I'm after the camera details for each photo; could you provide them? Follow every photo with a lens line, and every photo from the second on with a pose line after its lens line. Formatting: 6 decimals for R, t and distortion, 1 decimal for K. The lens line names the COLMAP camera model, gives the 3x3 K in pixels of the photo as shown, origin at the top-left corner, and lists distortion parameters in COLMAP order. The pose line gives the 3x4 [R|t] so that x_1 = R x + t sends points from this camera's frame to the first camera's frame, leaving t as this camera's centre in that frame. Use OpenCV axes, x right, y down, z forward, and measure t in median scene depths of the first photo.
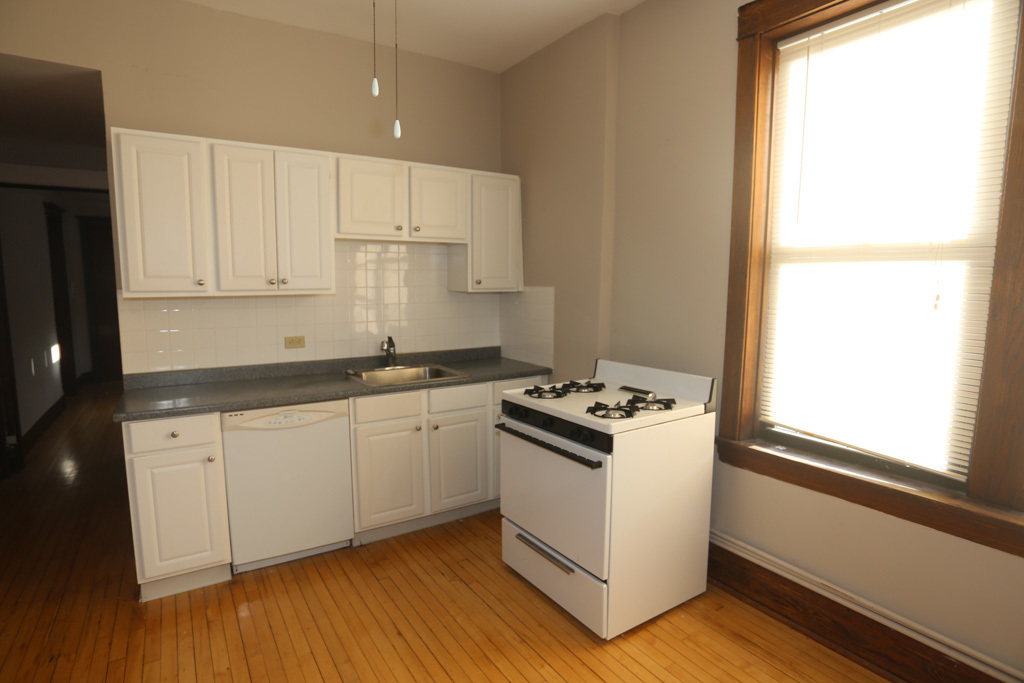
lens RADIAL K [[529.0, 0, 489.8], [0, 529.0, 342.7], [0, 0, 1]] dist [-0.078881, 0.039372]
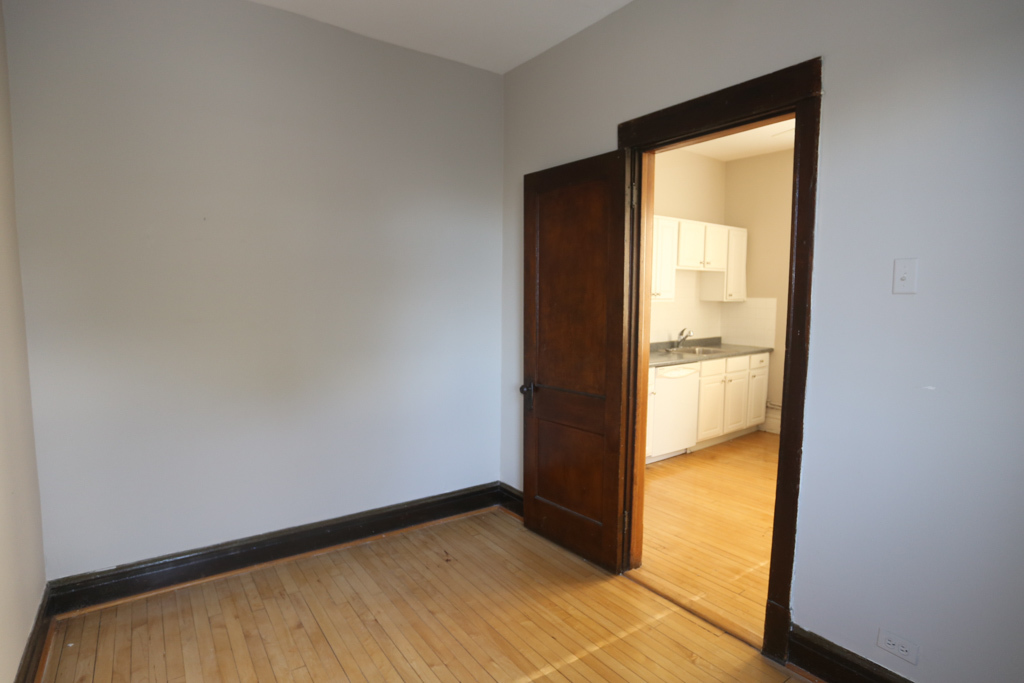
lens RADIAL K [[529.0, 0, 489.8], [0, 529.0, 342.7], [0, 0, 1]] dist [-0.078881, 0.039372]
pose [[0.998511, -0.003769, 0.054414, -1.075302], [0.004948, 0.999755, -0.021566, 0.078345], [-0.054320, 0.021804, 0.998286, -0.700159]]
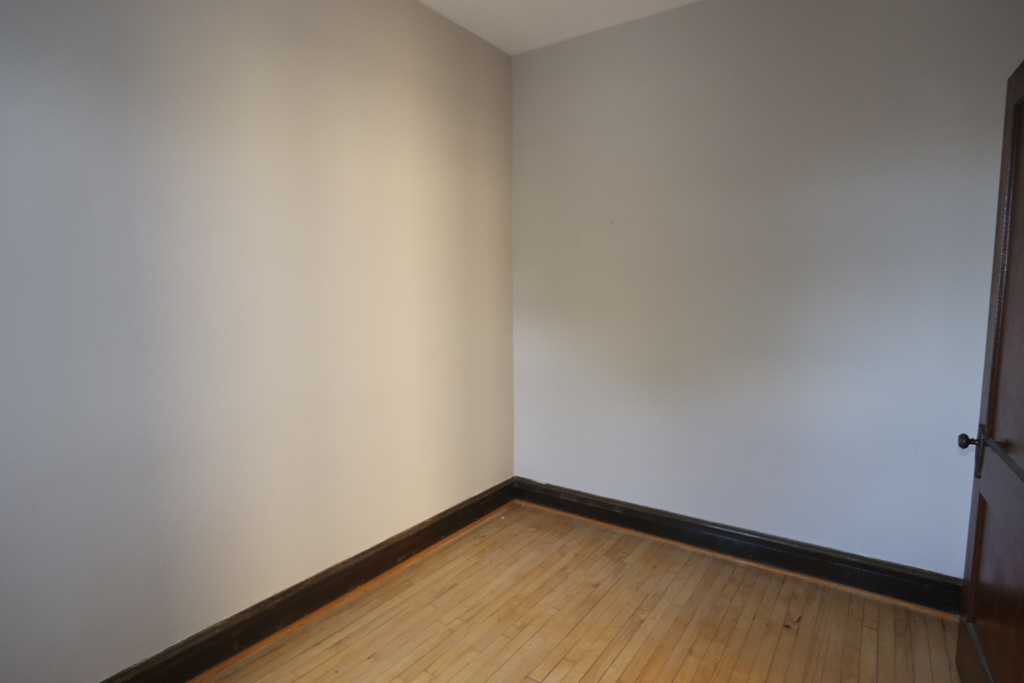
lens RADIAL K [[528.4, 0, 512.0], [0, 528.4, 341.5], [0, 0, 1]] dist [-0.082253, 0.038296]
pose [[0.399758, 0.082354, -0.912914, -0.695008], [-0.094459, 0.994355, 0.048338, 0.058620], [0.911741, 0.066910, 0.405281, -0.451699]]
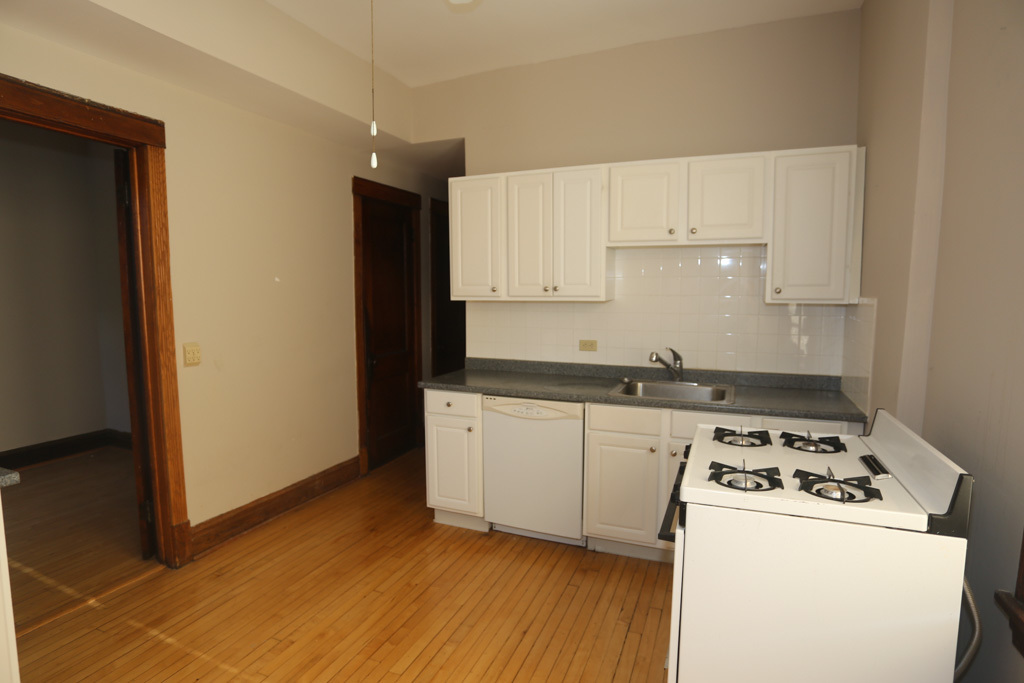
lens RADIAL K [[528.4, 0, 512.0], [0, 528.4, 341.5], [0, 0, 1]] dist [-0.082253, 0.038296]
pose [[0.585141, 0.079115, -0.807063, 0.481894], [-0.093431, 0.995179, 0.029816, -0.031389], [0.805532, 0.057958, 0.589712, 0.280682]]
